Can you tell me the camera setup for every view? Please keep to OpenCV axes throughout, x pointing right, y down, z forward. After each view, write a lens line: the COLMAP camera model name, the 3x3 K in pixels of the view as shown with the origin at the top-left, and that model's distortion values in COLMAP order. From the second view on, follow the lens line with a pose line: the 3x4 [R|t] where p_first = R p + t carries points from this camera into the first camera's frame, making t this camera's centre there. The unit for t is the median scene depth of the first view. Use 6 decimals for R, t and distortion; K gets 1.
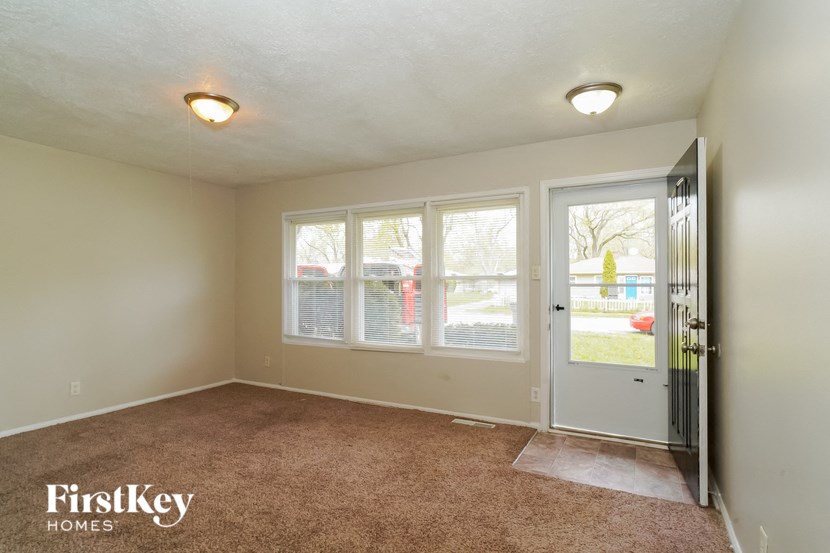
lens RADIAL K [[443.9, 0, 416.2], [0, 443.9, 285.8], [0, 0, 1]] dist [-0.020903, 0.000456]
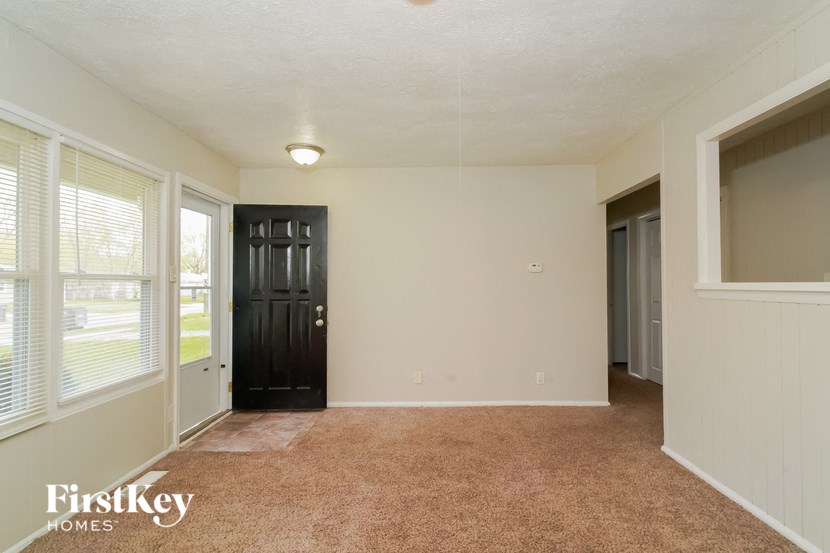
lens RADIAL K [[443.9, 0, 416.2], [0, 443.9, 285.8], [0, 0, 1]] dist [-0.020903, 0.000456]
pose [[-0.472892, 0.007073, 0.881092, -0.830107], [0.007178, 0.999966, -0.004174, 0.001100], [-0.881091, 0.004351, -0.472927, 1.113607]]
